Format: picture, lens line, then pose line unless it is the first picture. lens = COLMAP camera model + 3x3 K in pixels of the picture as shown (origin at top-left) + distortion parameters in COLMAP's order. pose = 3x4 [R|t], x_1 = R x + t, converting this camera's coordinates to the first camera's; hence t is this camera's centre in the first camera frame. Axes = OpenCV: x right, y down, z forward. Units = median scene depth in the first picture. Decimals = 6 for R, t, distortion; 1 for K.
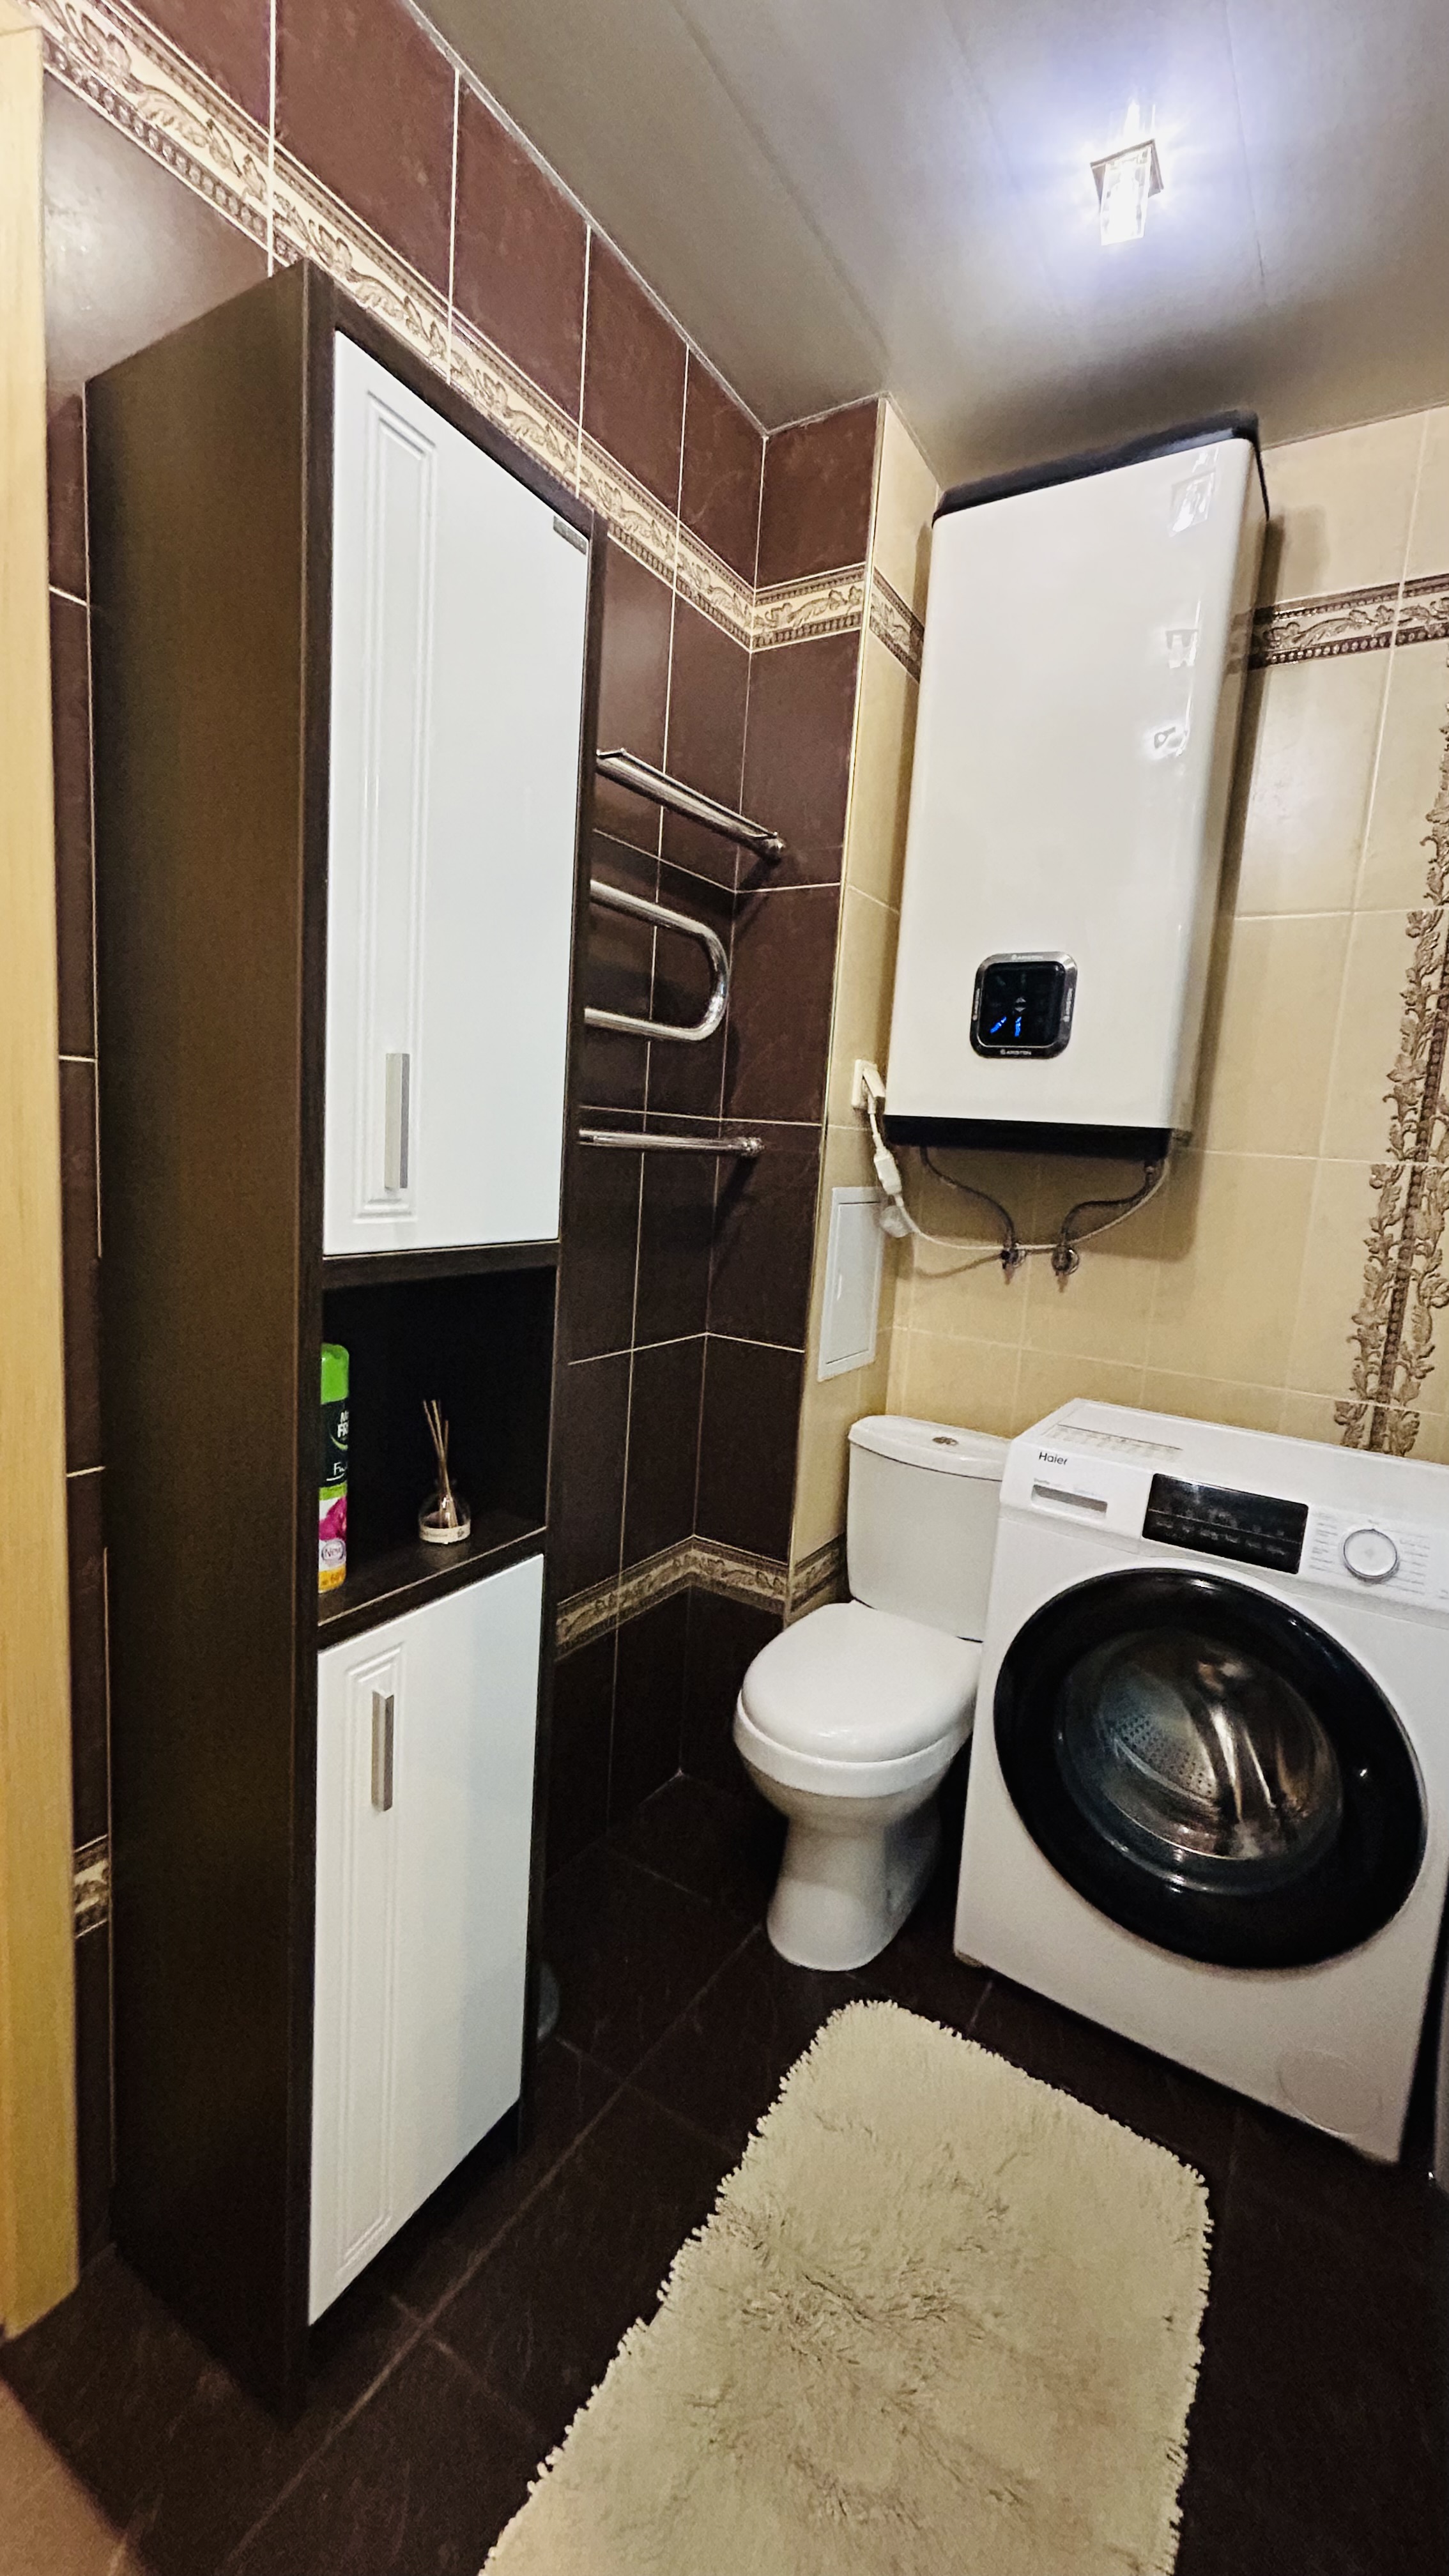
lens RADIAL K [[1047.8, 0, 721.6], [0, 1047.8, 1283.3], [0, 0, 1]] dist [-0.002957, -0.000417]
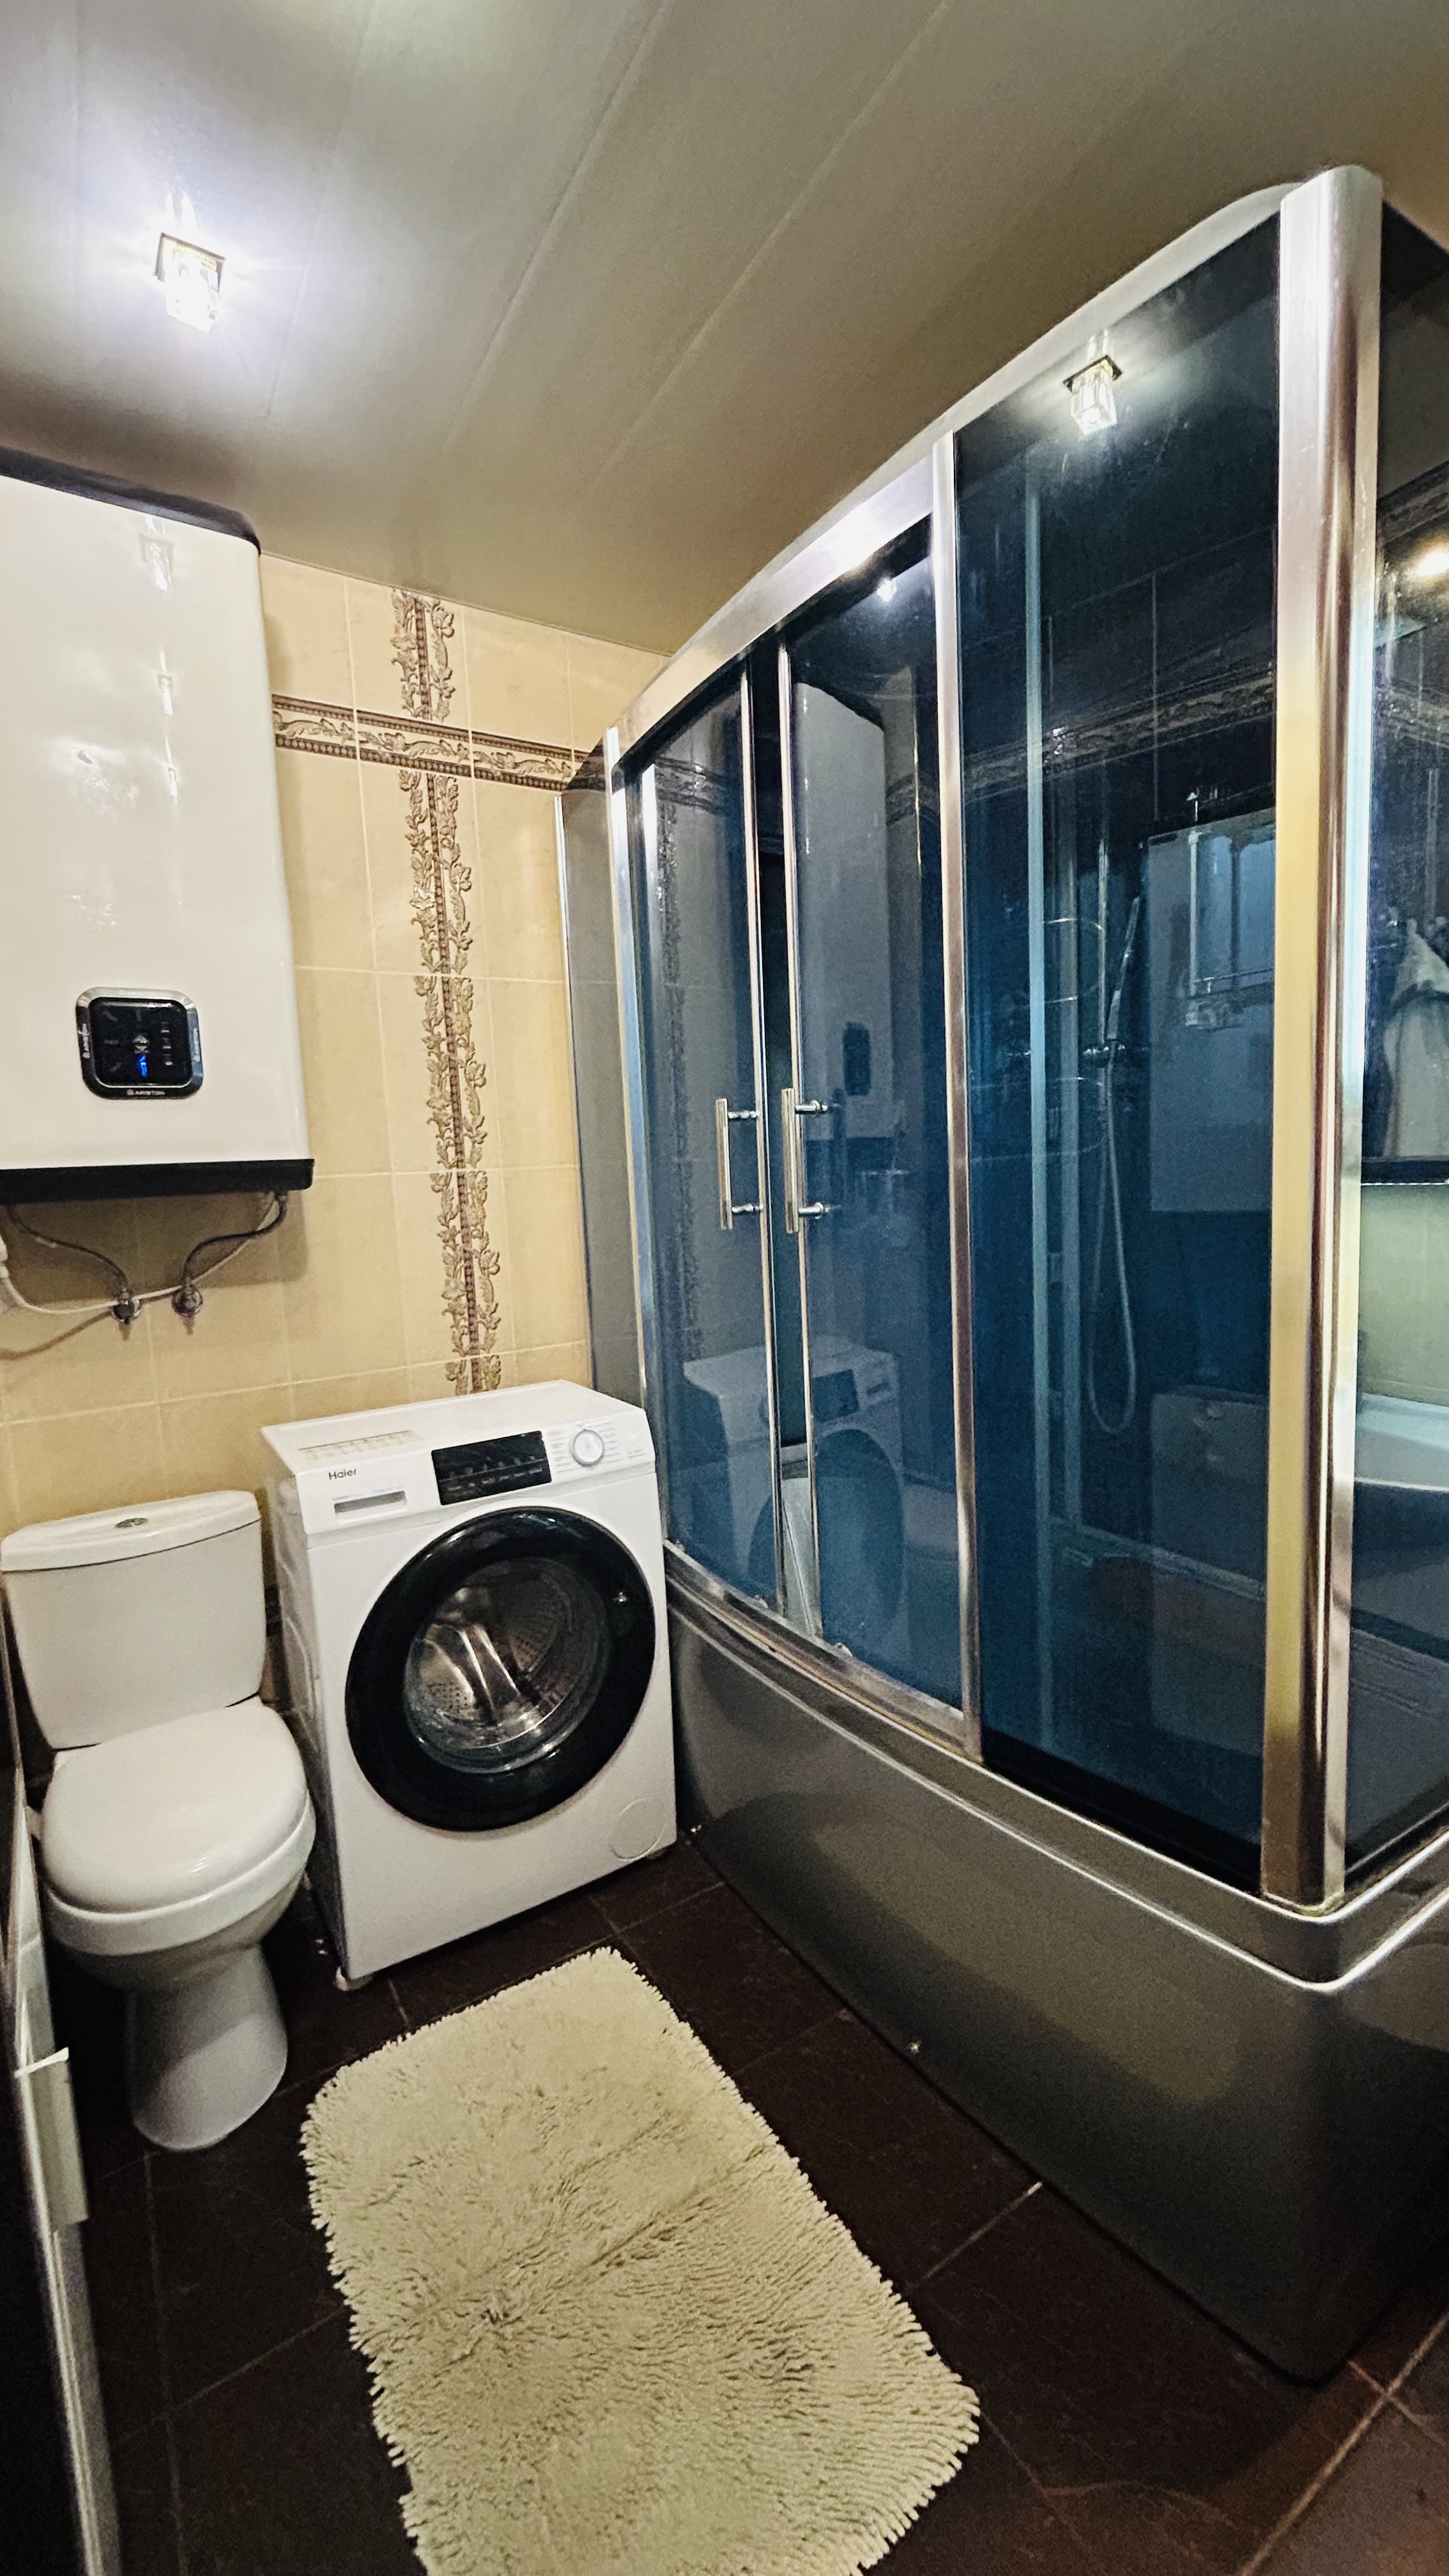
lens RADIAL K [[1047.8, 0, 724.7], [0, 1047.8, 1286.2], [0, 0, 1]] dist [-0.002957, -0.000417]
pose [[0.416554, -0.188437, 0.889367, -0.387362], [0.200327, 0.973262, 0.112385, -0.053473], [-0.886765, 0.131350, 0.443165, 0.144599]]
